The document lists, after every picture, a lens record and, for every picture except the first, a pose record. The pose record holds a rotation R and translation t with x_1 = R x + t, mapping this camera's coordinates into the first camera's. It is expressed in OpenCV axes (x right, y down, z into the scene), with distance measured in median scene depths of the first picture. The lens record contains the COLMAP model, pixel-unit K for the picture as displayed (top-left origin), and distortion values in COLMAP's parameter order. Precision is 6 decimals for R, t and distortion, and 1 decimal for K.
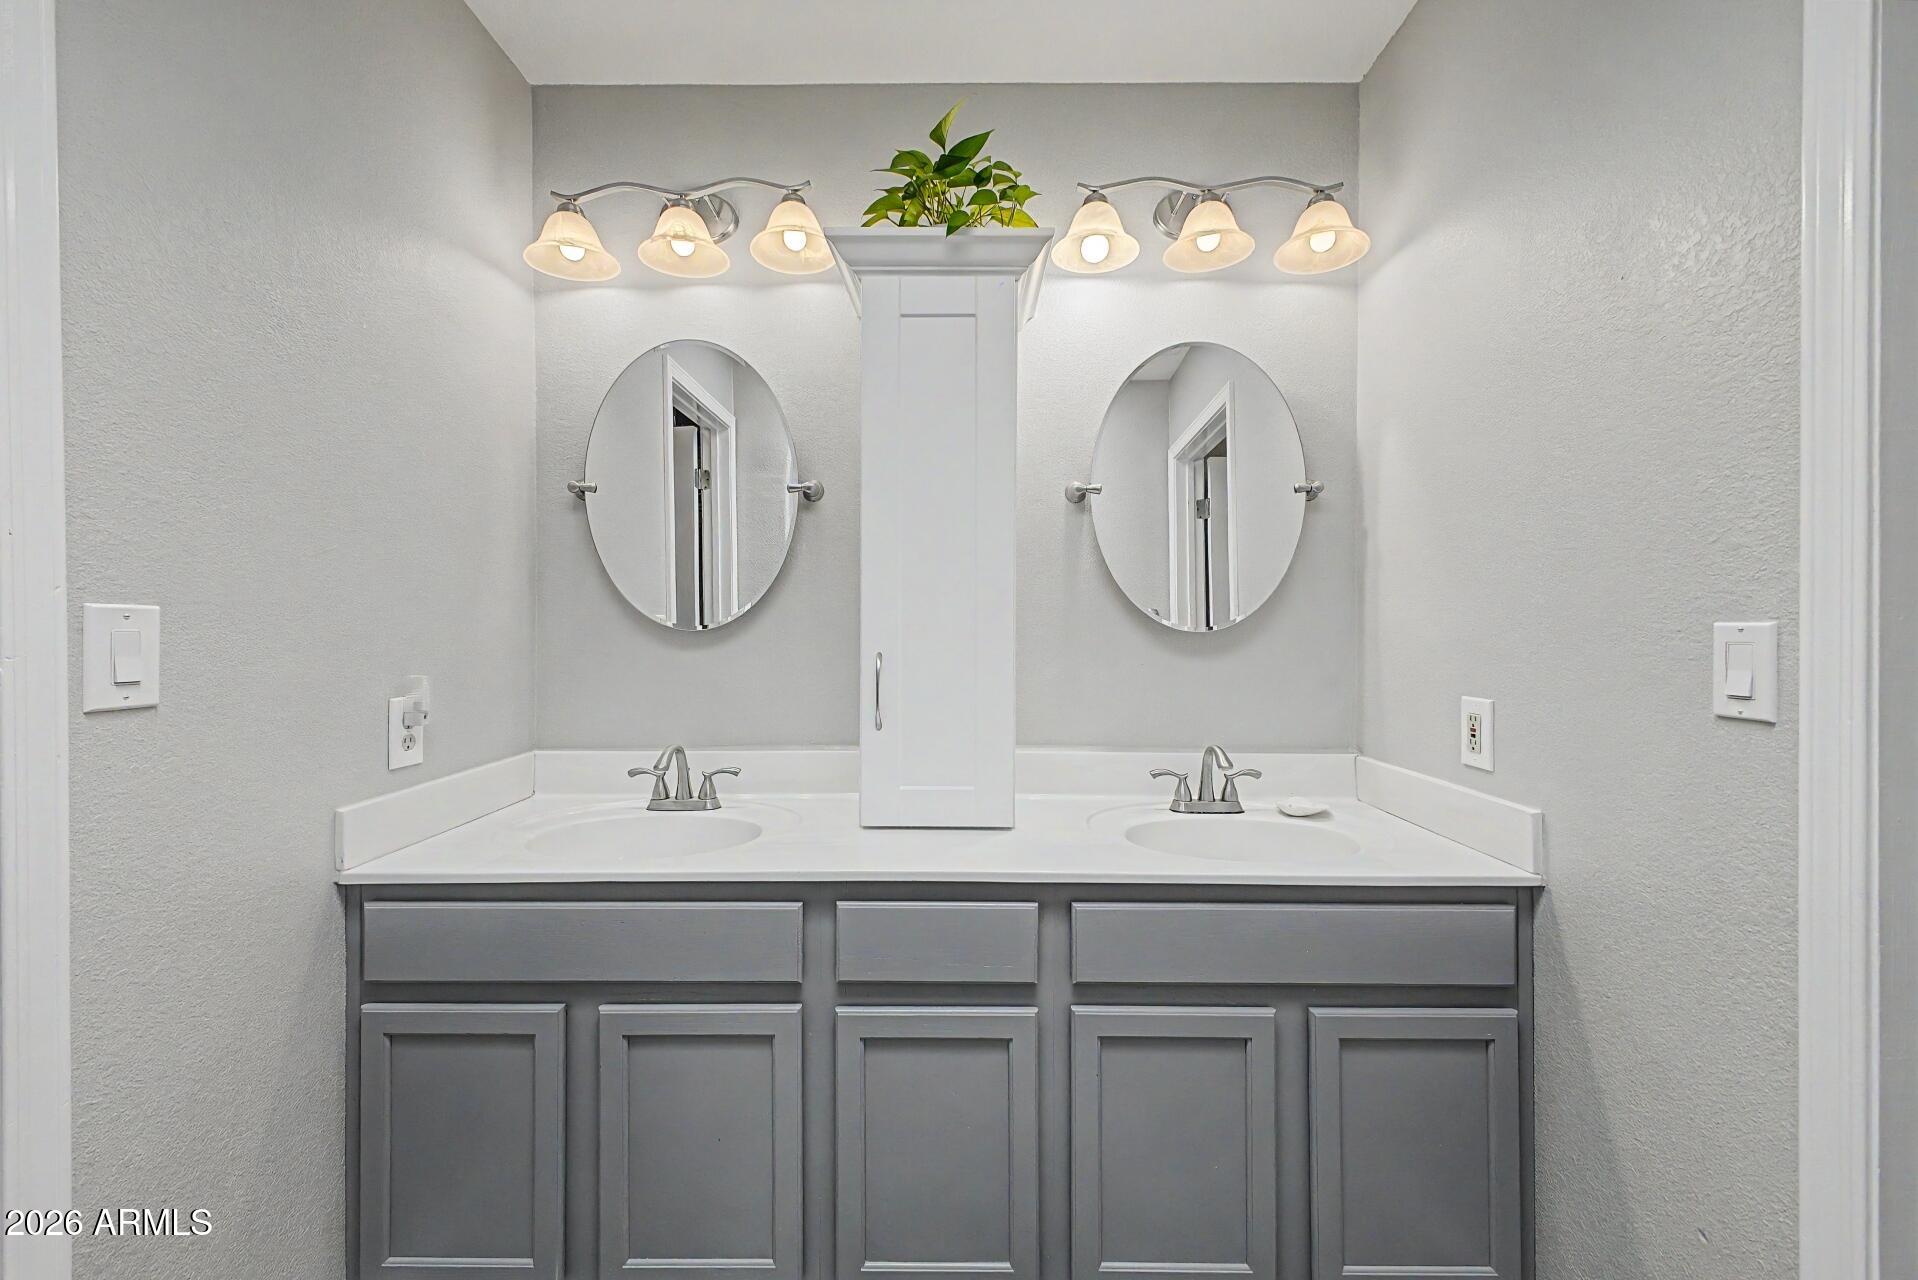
lens RADIAL K [[770.0, 0, 950.7], [0, 770.0, 638.3], [0, 0, 1]] dist [0.018516, -0.001800]
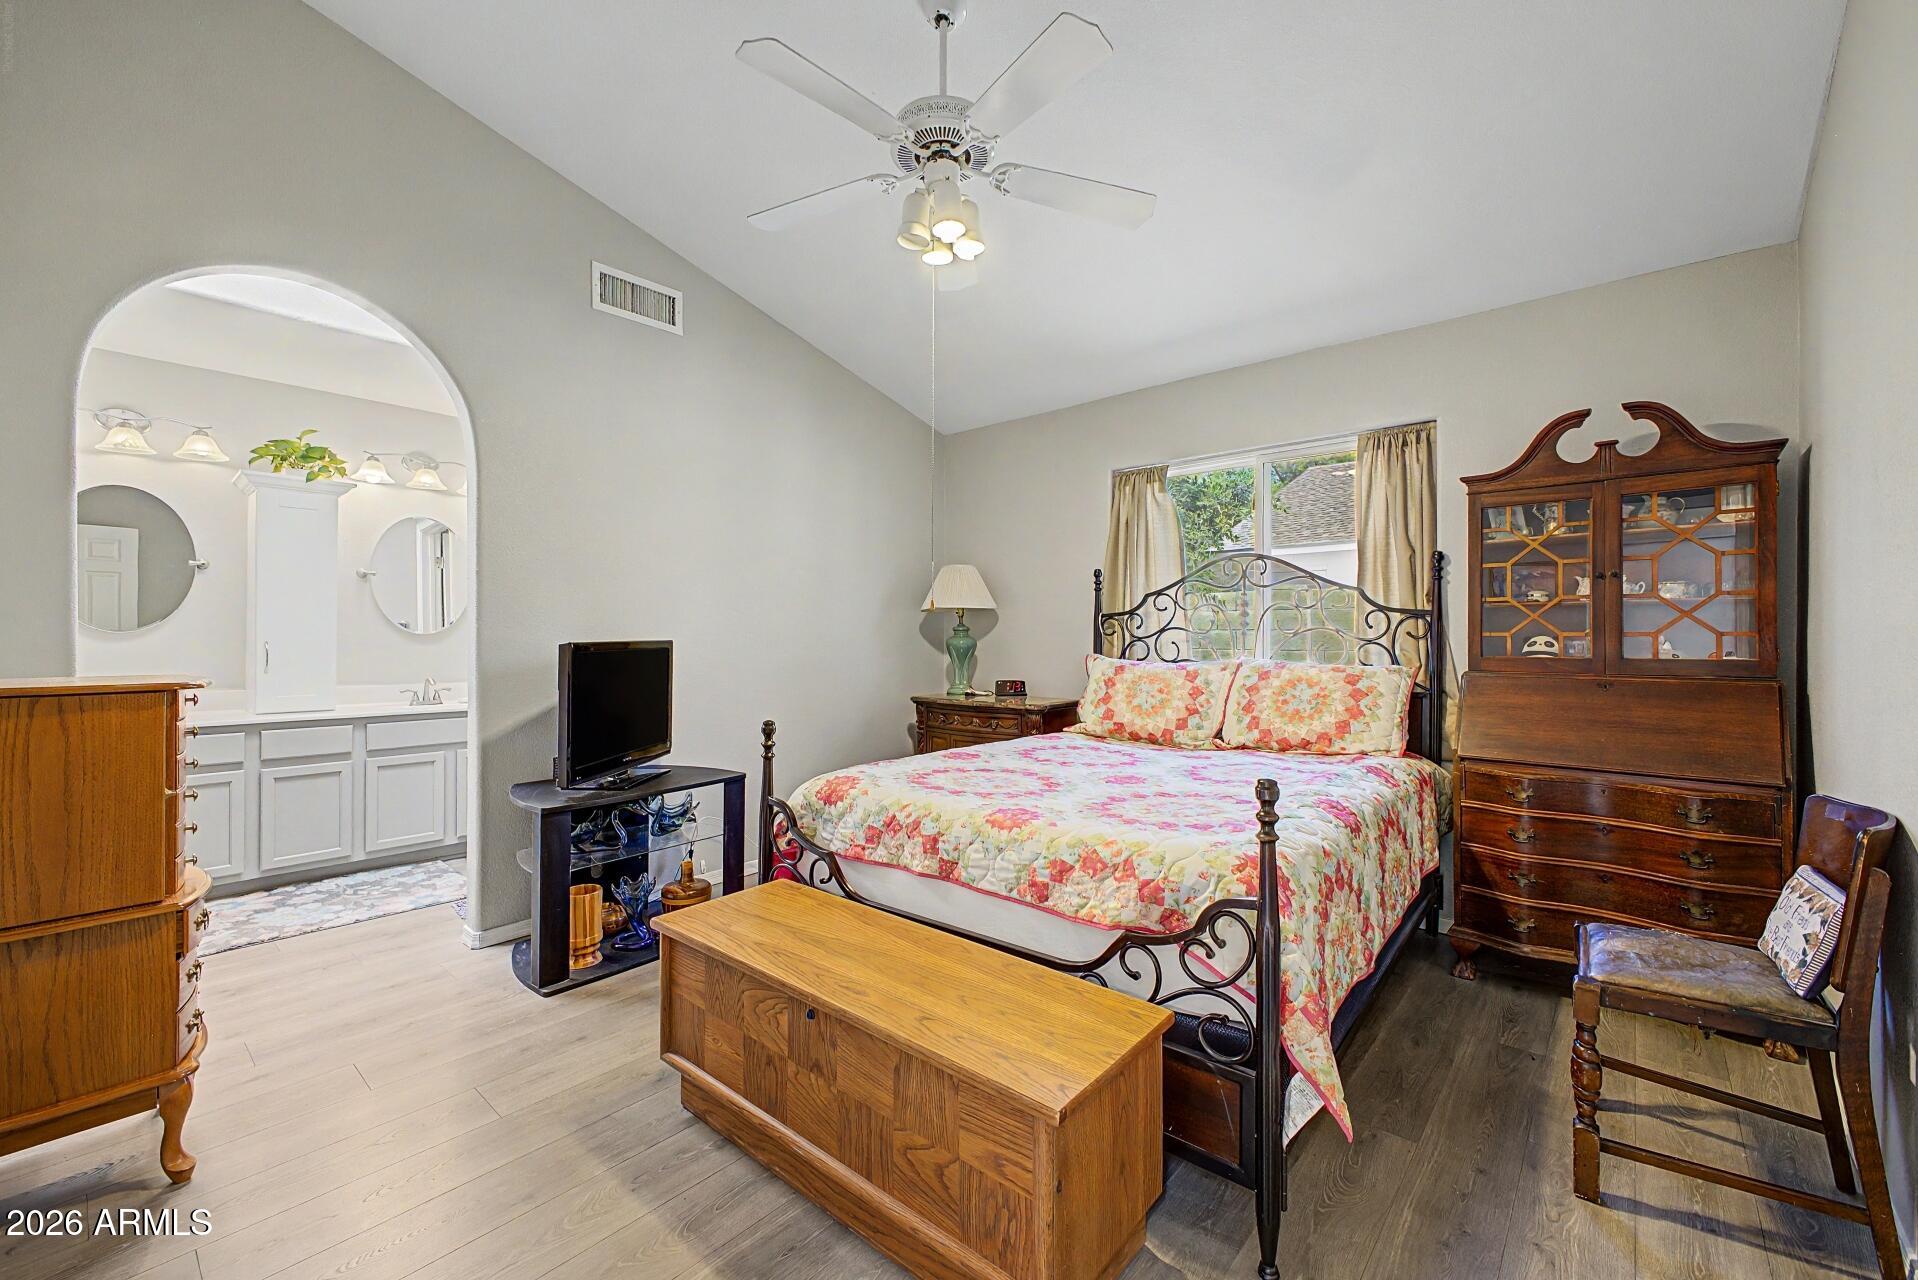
lens RADIAL K [[770.0, 0, 942.3], [0, 770.0, 641.5], [0, 0, 1]] dist [0.018516, -0.001800]
pose [[0.657777, 0.003841, 0.753203, -0.523819], [-0.000952, 0.999990, -0.004268, 0.024180], [-0.753212, 0.002090, 0.657775, -2.153796]]
